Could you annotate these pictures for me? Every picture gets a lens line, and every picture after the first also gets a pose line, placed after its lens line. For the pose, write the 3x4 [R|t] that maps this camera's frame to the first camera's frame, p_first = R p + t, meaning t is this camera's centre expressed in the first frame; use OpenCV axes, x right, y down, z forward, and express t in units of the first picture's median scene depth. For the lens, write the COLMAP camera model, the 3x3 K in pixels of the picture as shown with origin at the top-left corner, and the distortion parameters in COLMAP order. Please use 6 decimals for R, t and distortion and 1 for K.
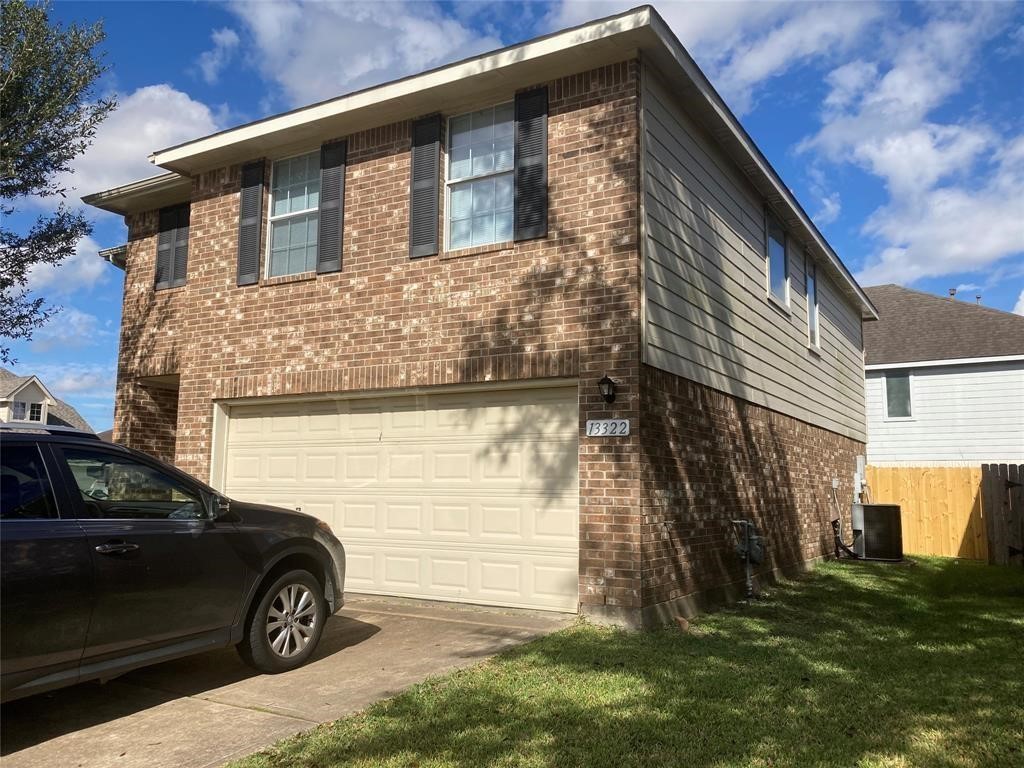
lens RADIAL K [[842.5, 0, 511.1], [0, 842.5, 381.6], [0, 0, 1]] dist [0.058739, -0.065320]
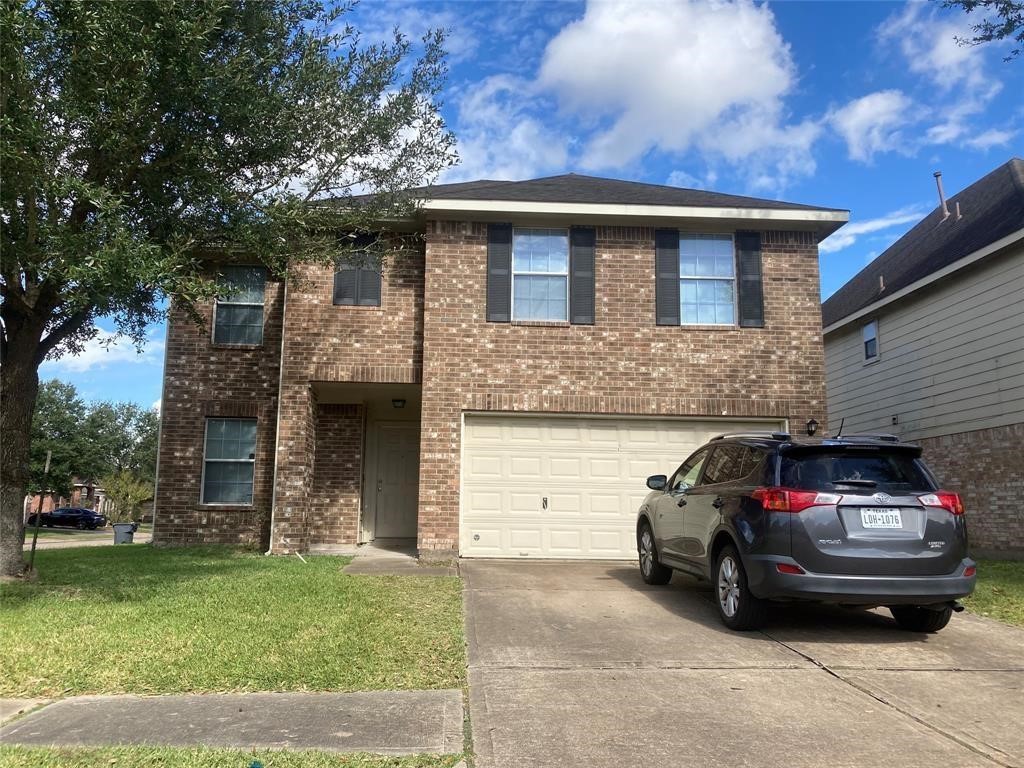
lens RADIAL K [[842.5, 0, 511.8], [0, 842.5, 387.2], [0, 0, 1]] dist [0.058739, -0.065320]
pose [[0.833897, 0.084346, 0.545436, -1.067508], [-0.075132, 0.996402, -0.039217, 0.034404], [-0.546782, -0.008277, 0.837234, -0.073047]]
